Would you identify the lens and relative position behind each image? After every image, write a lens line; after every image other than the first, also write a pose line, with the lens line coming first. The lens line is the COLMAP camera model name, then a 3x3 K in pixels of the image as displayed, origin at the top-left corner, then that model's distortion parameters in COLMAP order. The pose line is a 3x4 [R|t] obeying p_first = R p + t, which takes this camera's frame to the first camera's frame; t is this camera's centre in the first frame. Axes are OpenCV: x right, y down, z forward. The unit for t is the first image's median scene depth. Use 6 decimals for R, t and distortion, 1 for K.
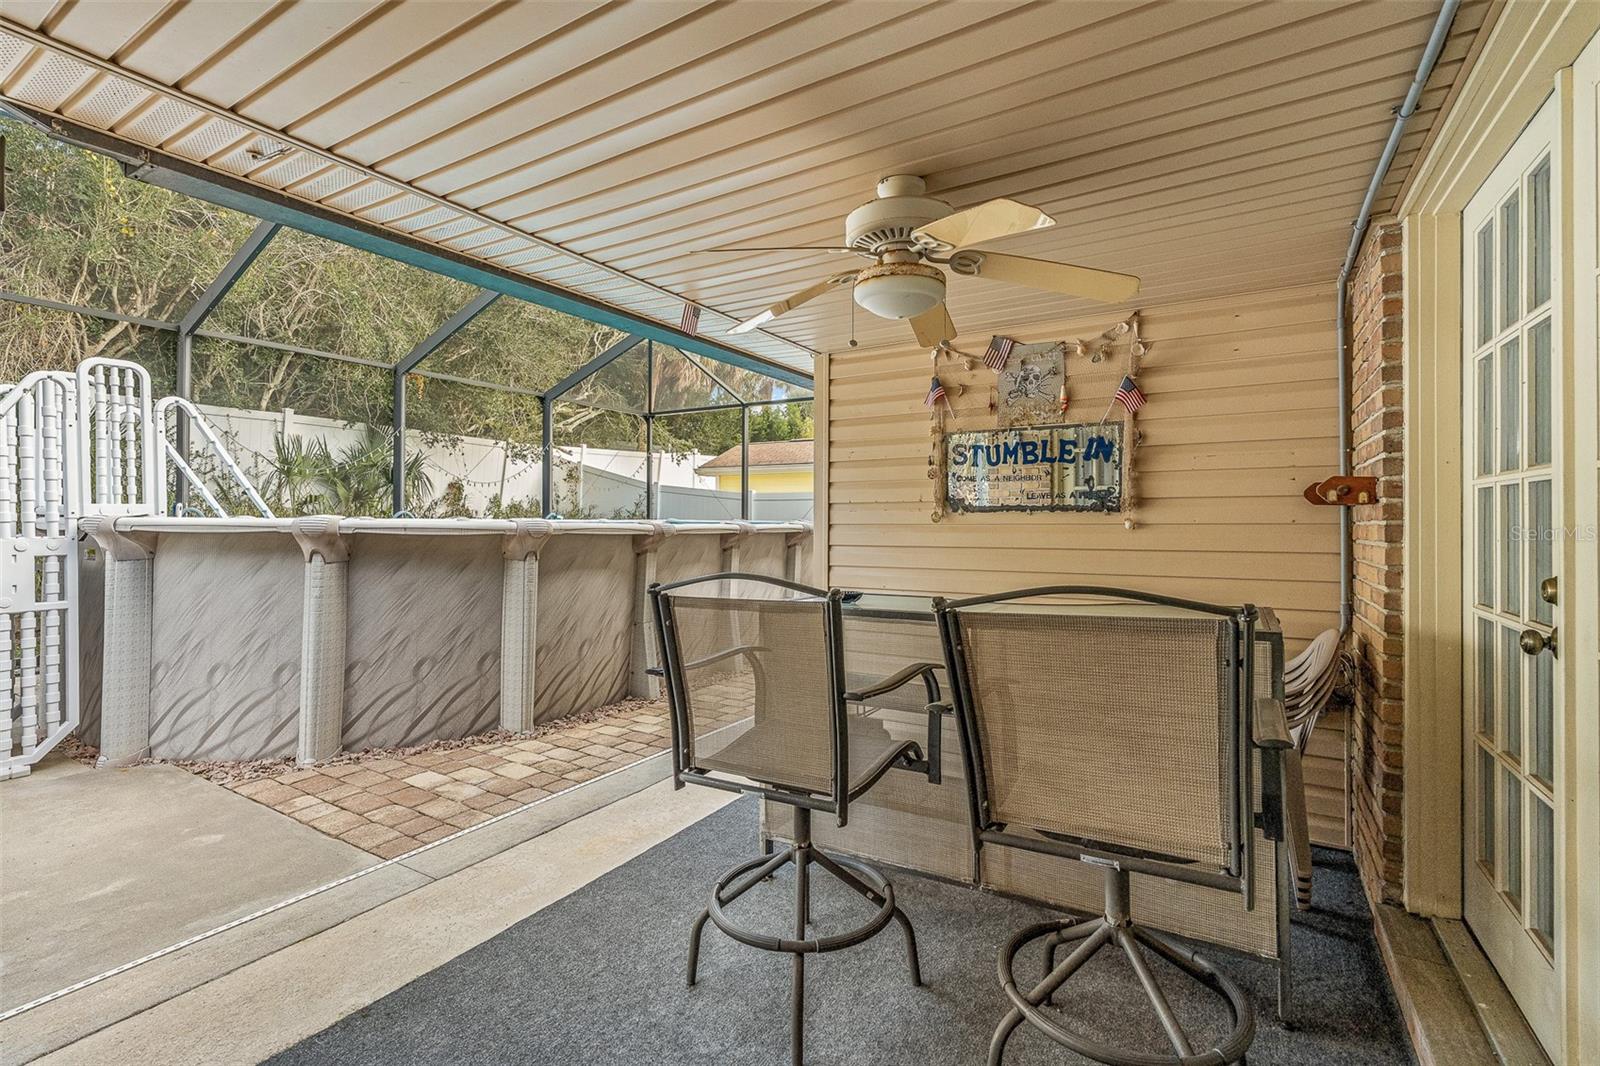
lens RADIAL K [[720.3, 0, 796.0], [0, 720.3, 530.2], [0, 0, 1]] dist [-0.002018, 0.000553]
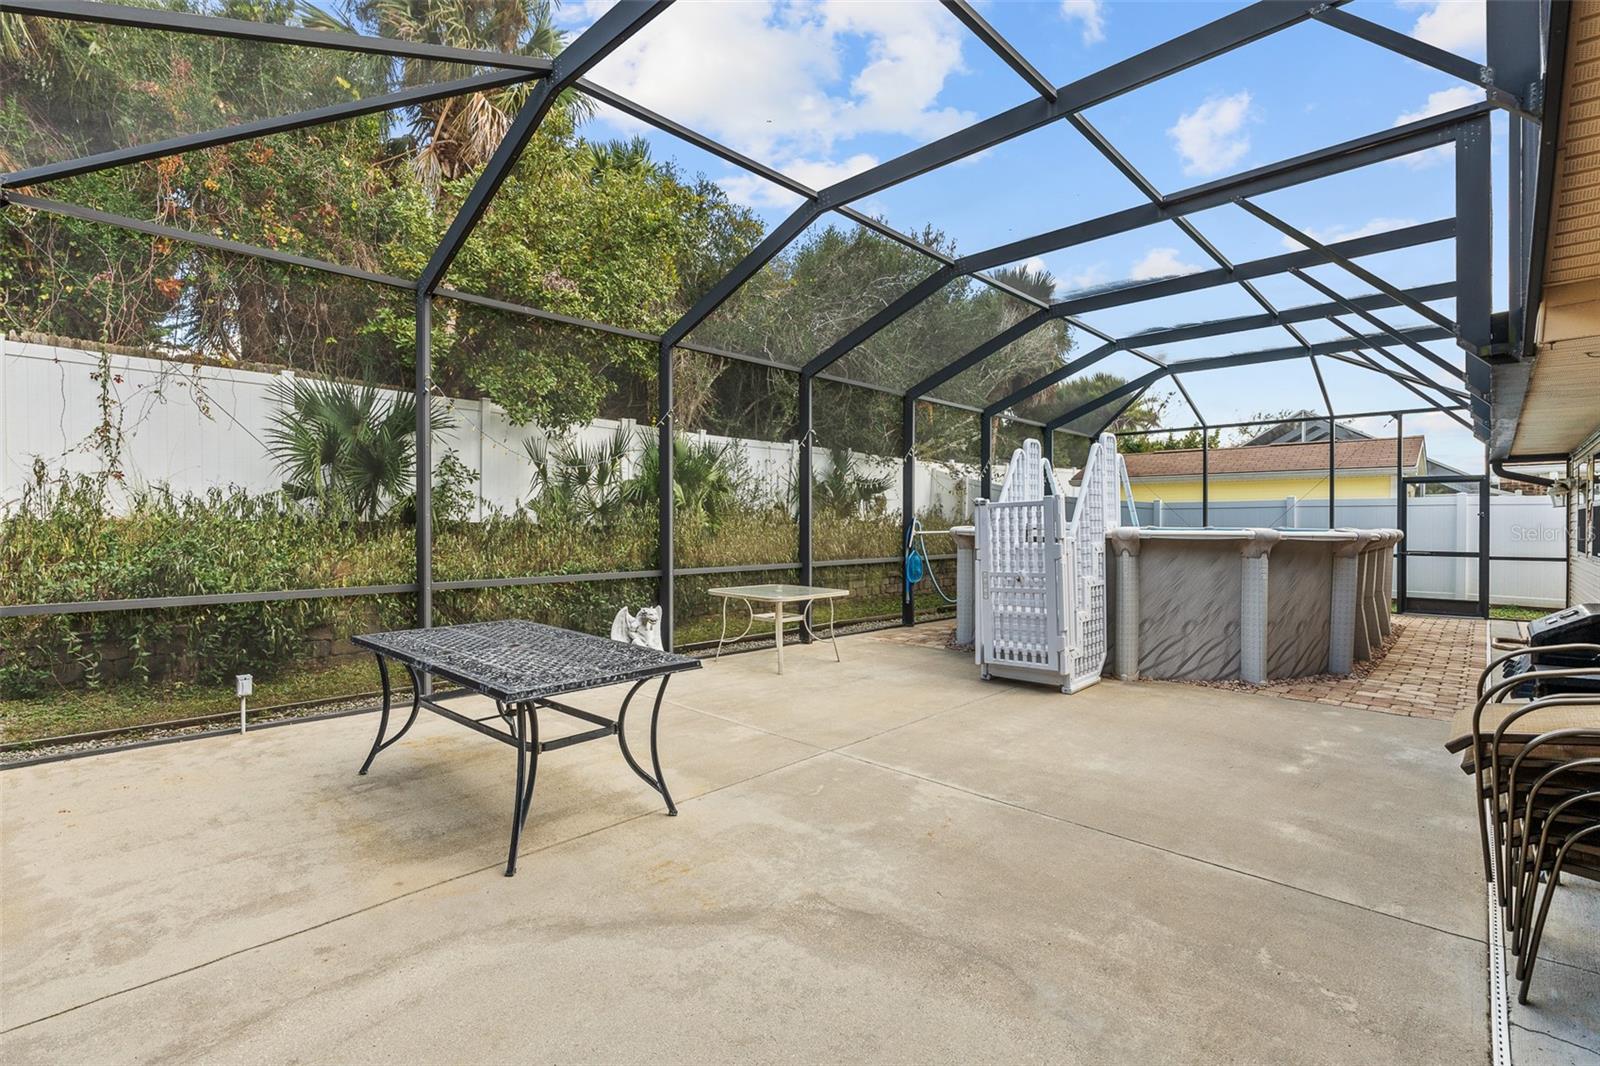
lens RADIAL K [[720.3, 0, 796.0], [0, 720.3, 530.2], [0, 0, 1]] dist [-0.002018, 0.000553]
pose [[0.985427, 0.006931, -0.169959, -1.387539], [-0.004557, 0.999887, 0.014356, -0.036070], [0.170040, -0.013372, 0.985346, -0.735235]]
